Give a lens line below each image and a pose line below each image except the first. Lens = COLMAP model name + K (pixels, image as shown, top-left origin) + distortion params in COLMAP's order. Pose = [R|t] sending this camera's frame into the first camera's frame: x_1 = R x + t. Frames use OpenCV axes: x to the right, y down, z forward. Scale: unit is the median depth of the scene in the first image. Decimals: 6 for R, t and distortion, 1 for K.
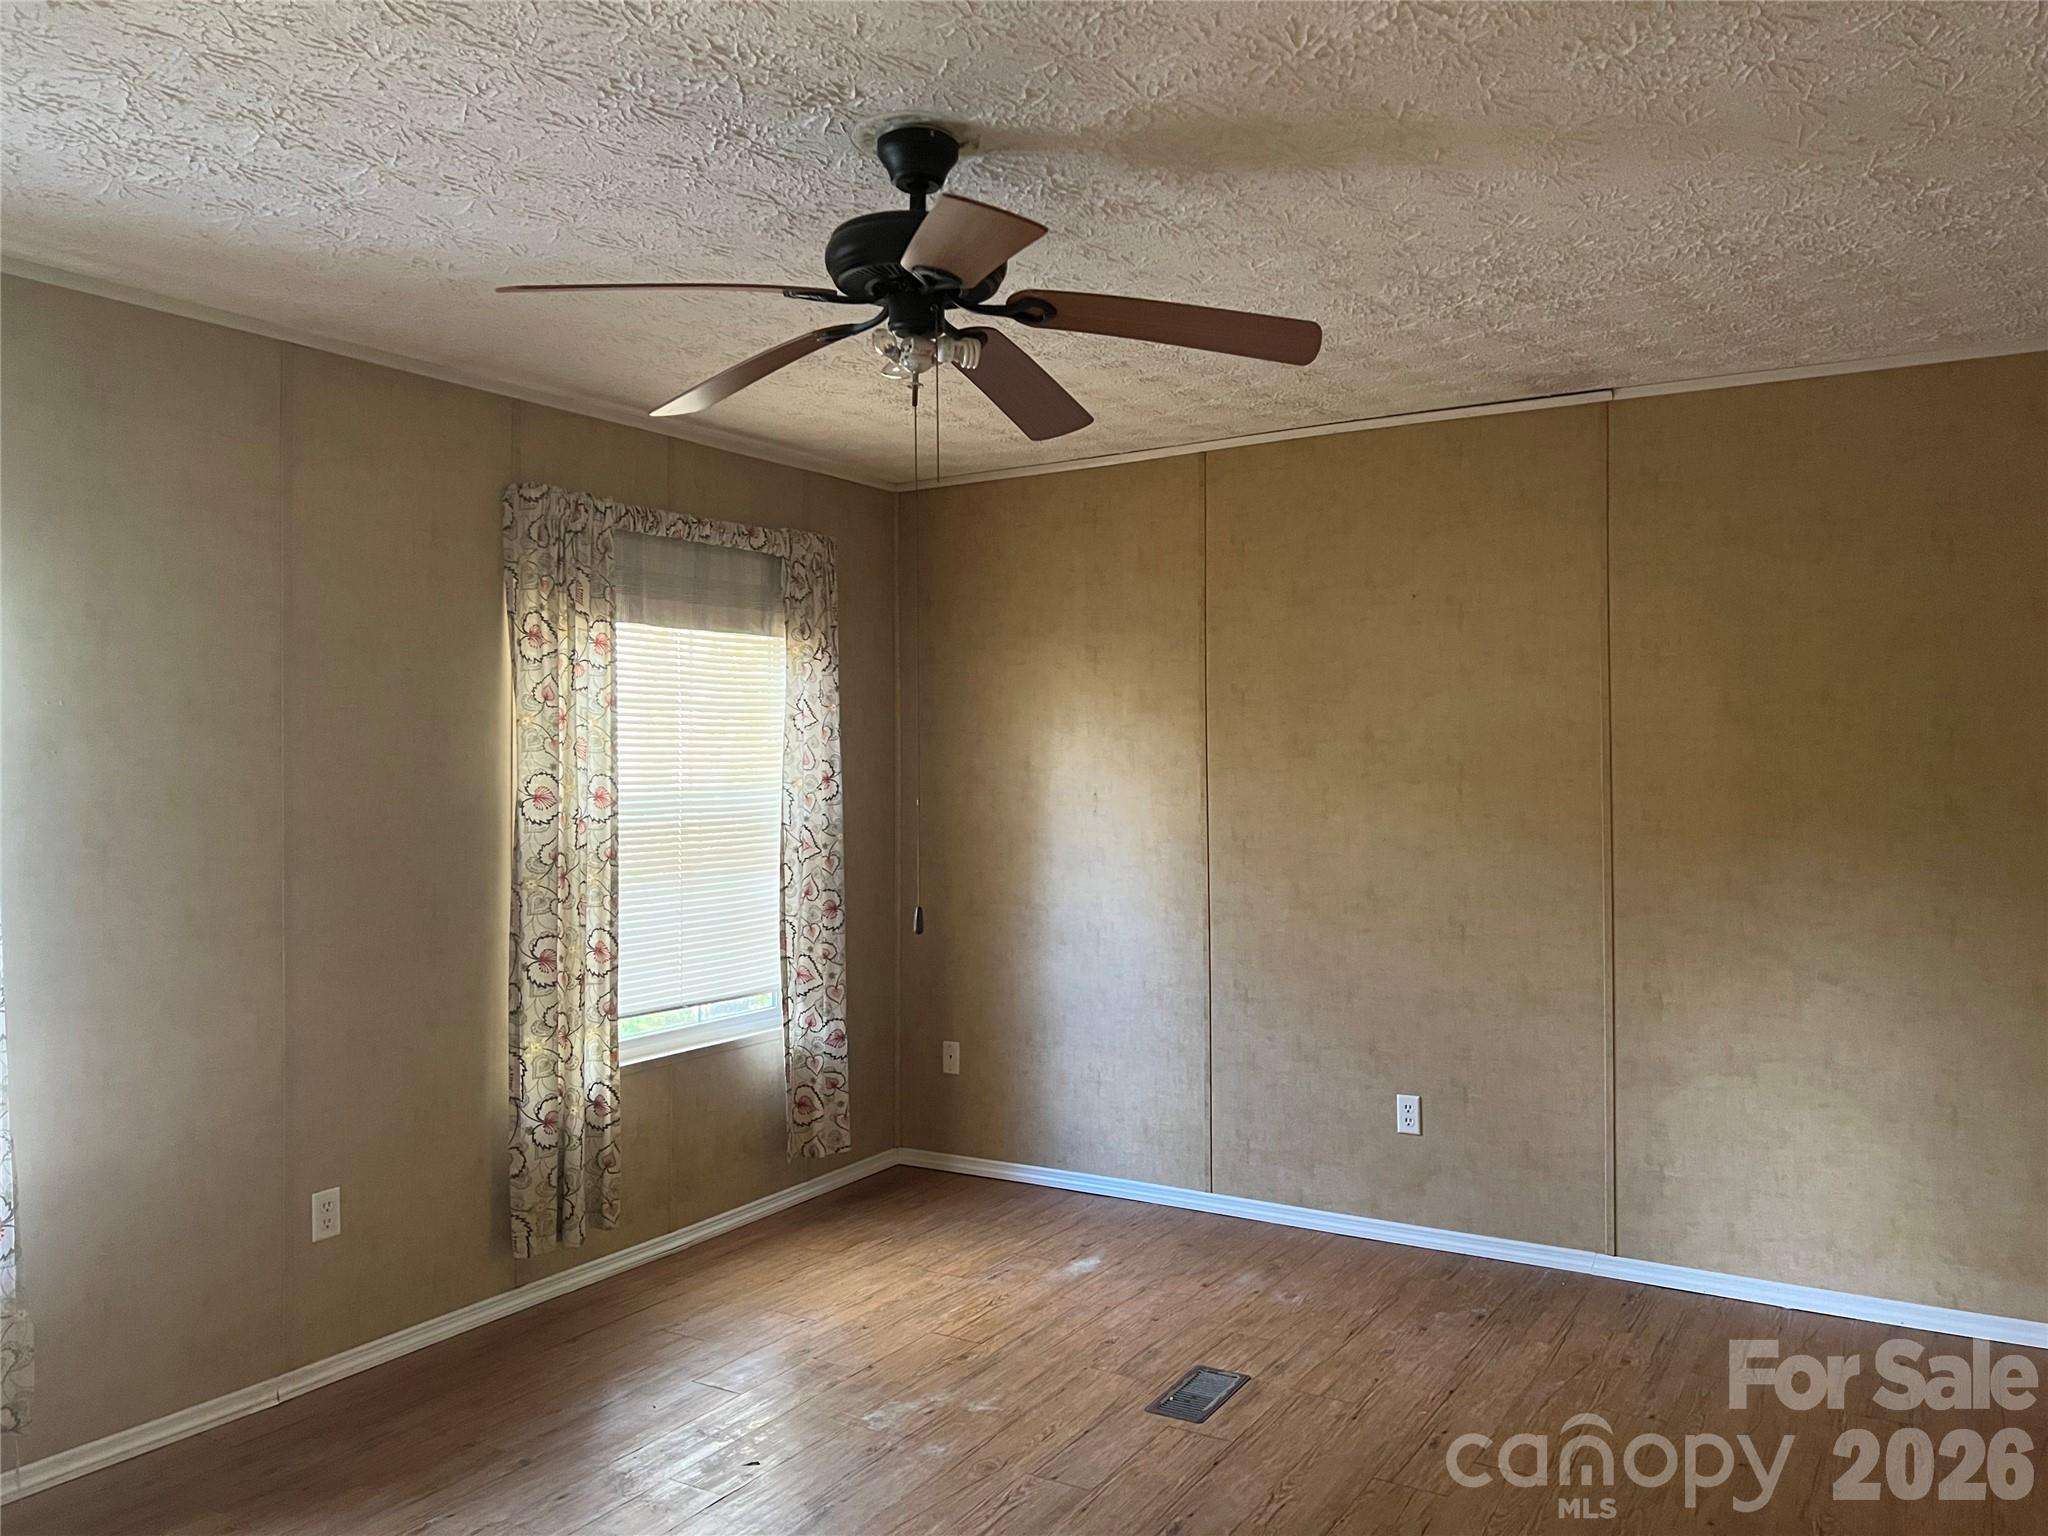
lens RADIAL K [[1639.5, 0, 1024.0], [0, 1639.5, 768.0], [0, 0, 1]] dist [0.096721, -0.116266]
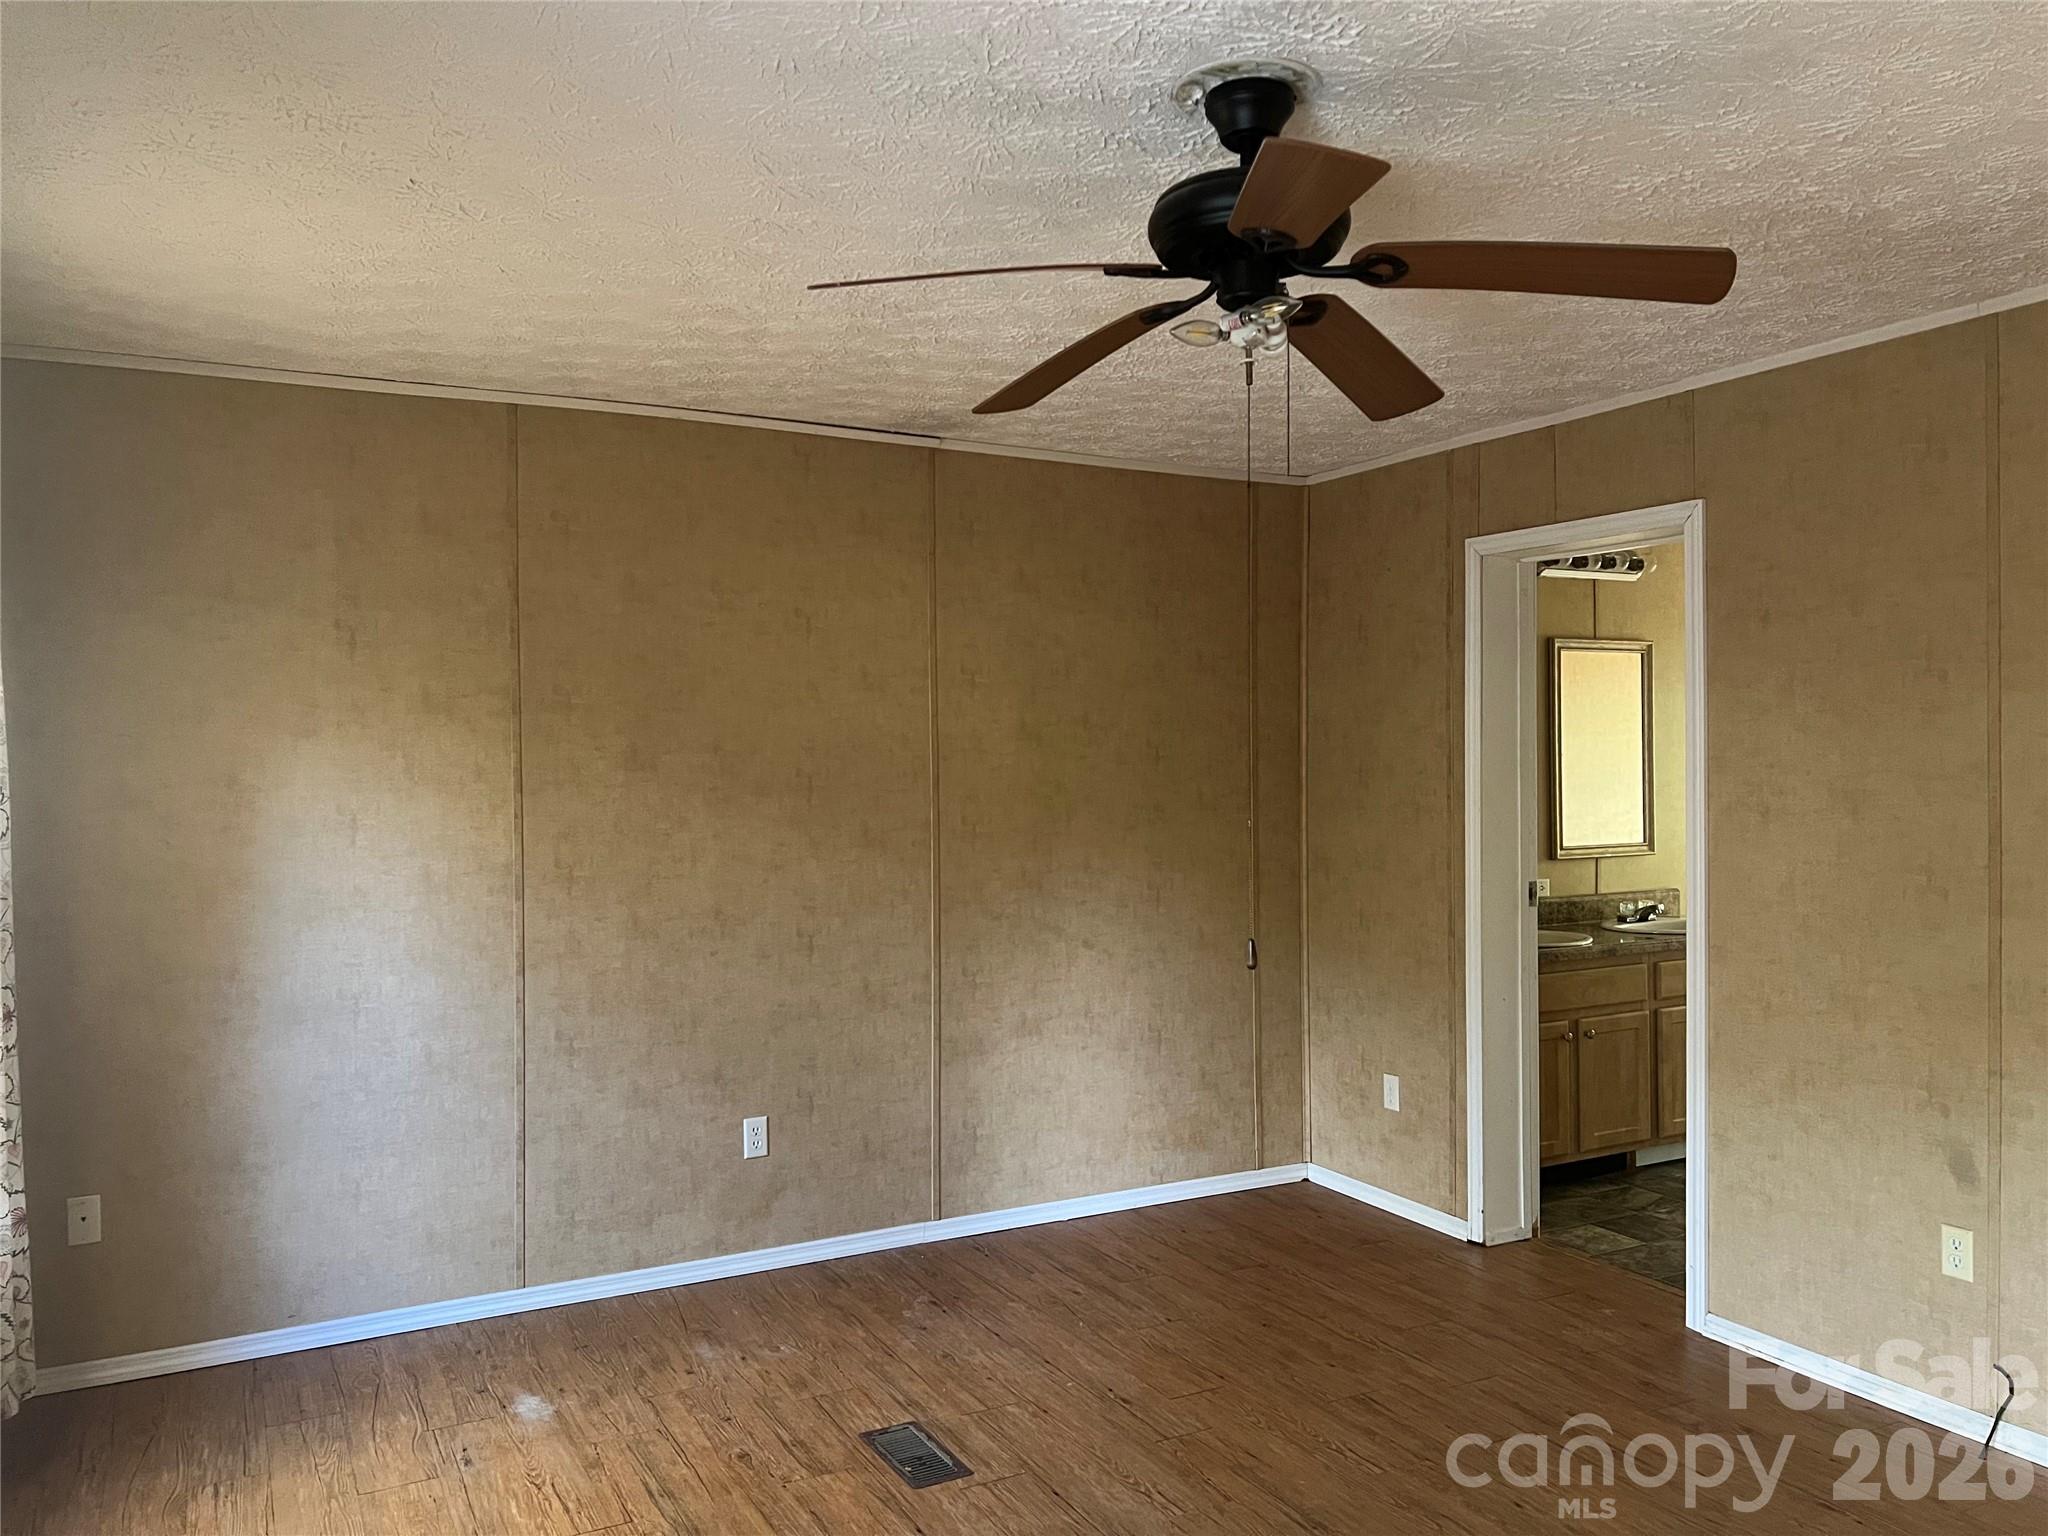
lens RADIAL K [[1639.5, 0, 1024.0], [0, 1639.5, 768.0], [0, 0, 1]] dist [0.096721, -0.116266]
pose [[0.481258, -0.004752, 0.876566, -0.579560], [0.009348, 0.999956, 0.000288, -0.006837], [-0.876529, 0.008055, 0.481282, 0.420261]]
